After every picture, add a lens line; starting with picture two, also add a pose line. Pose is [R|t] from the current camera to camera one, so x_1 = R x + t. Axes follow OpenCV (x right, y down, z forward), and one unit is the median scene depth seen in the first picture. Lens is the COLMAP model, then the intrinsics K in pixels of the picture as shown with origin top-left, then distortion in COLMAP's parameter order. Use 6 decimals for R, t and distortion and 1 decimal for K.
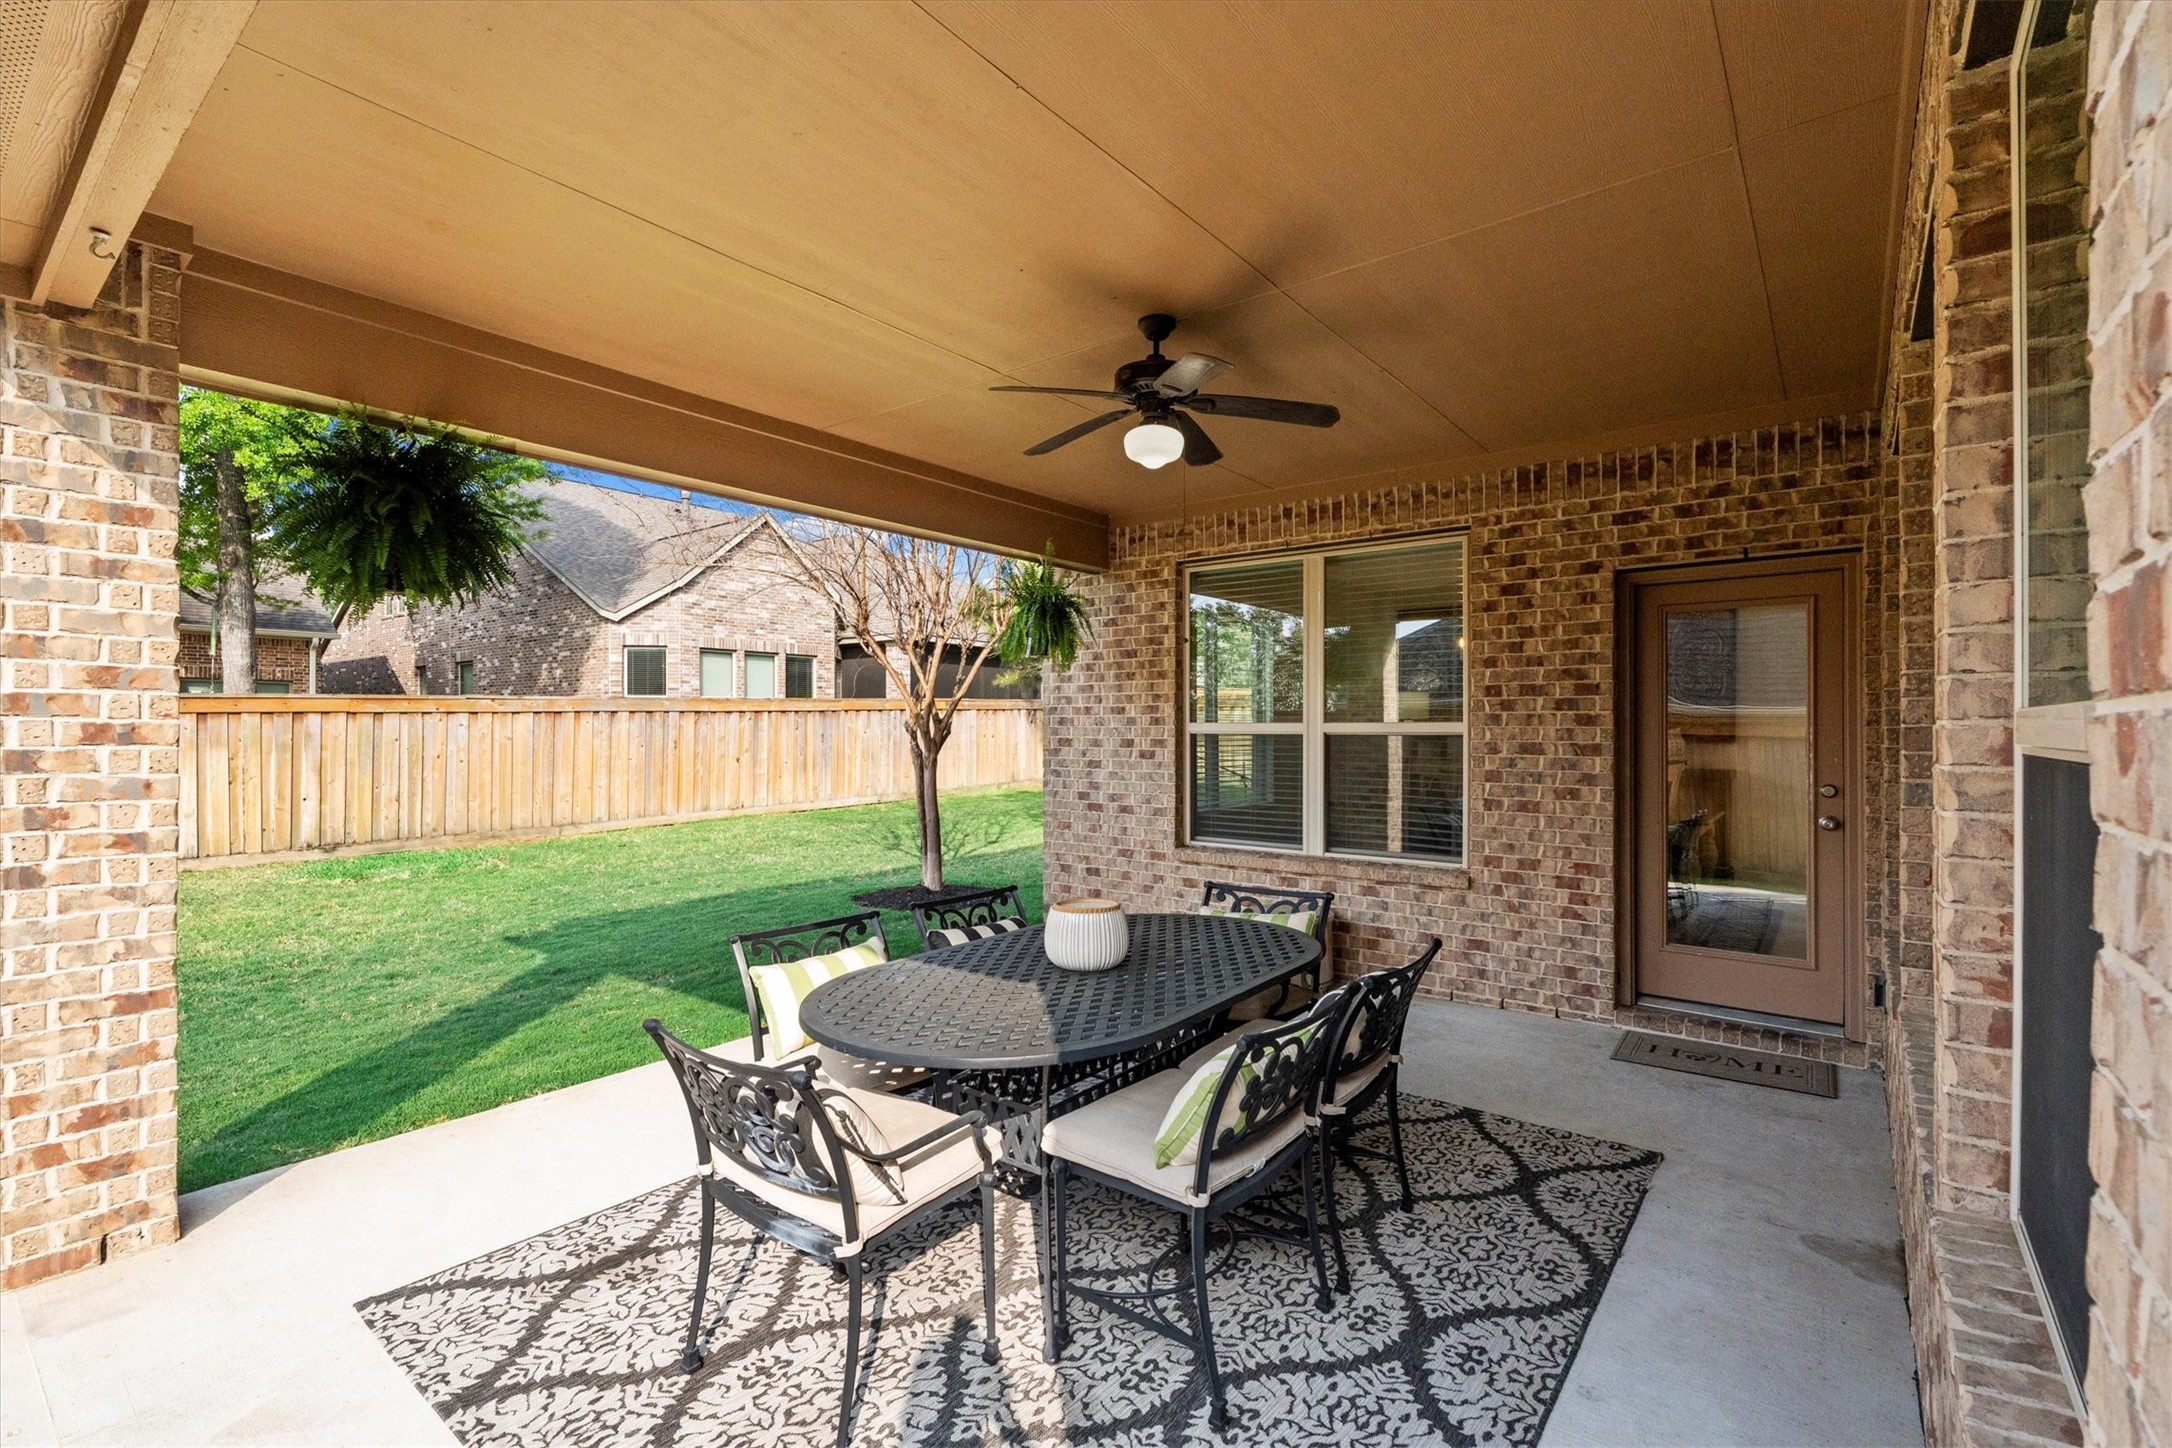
lens RADIAL K [[989.7, 0, 1067.4], [0, 989.7, 723.0], [0, 0, 1]] dist [0.003325, -0.000178]
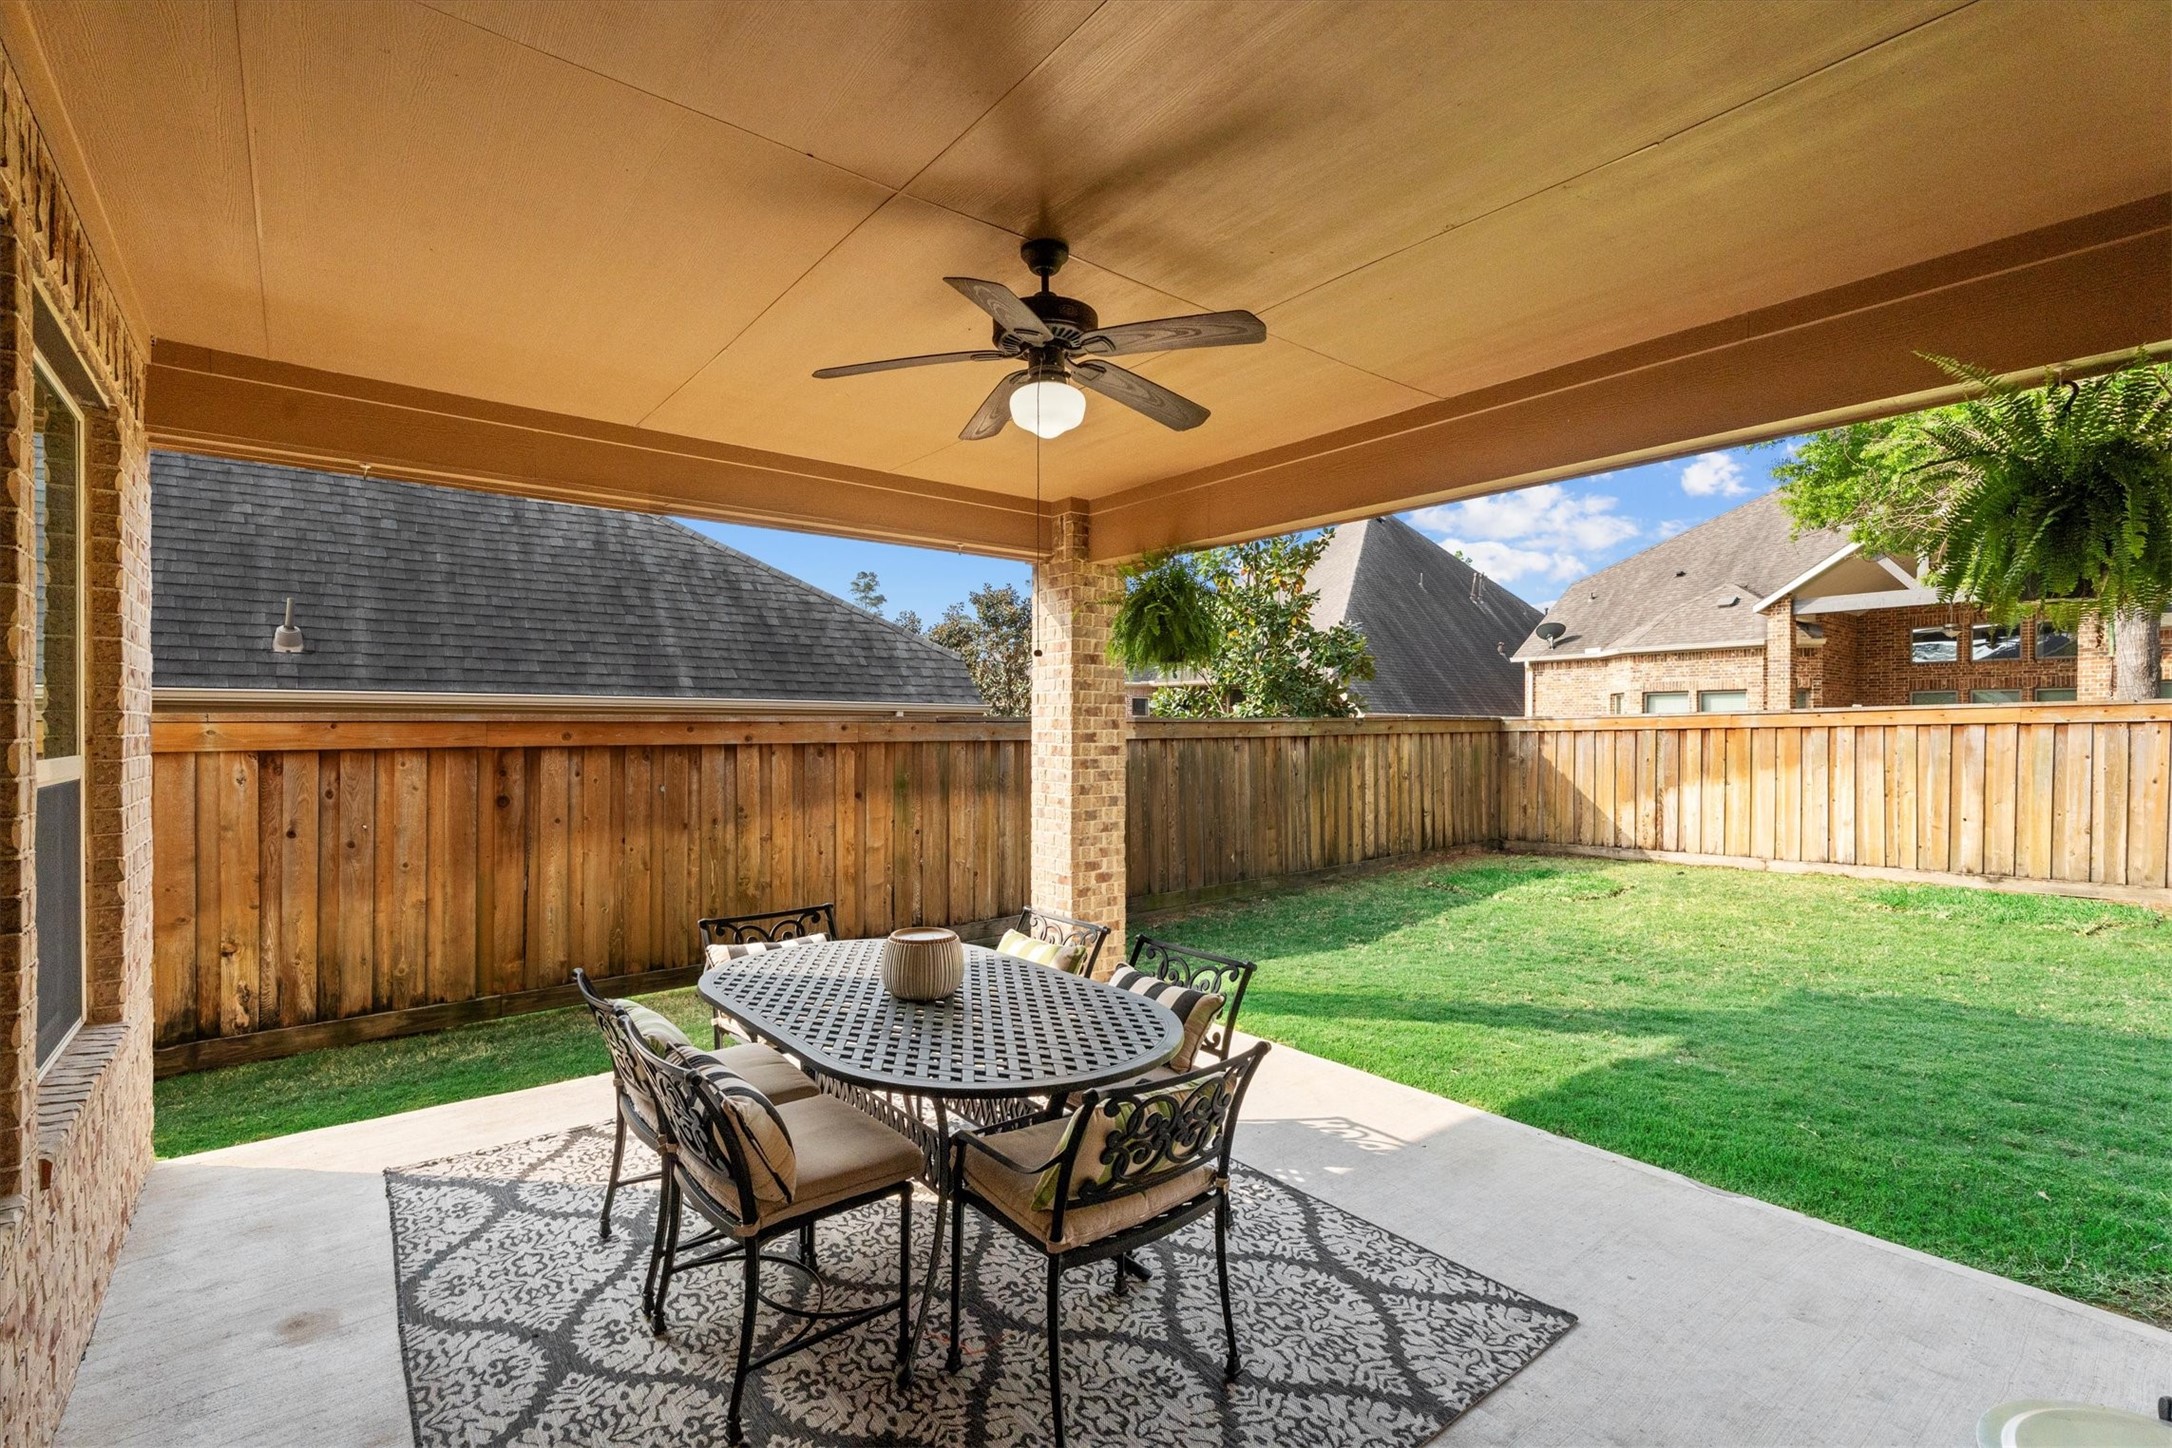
lens RADIAL K [[989.7, 0, 1101.0], [0, 989.7, 734.7], [0, 0, 1]] dist [0.003325, -0.000178]
pose [[-0.224333, 0.005274, -0.974498, 0.674479], [0.005041, 0.999978, 0.004252, -0.020370], [0.974500, -0.003959, -0.224354, 0.972823]]
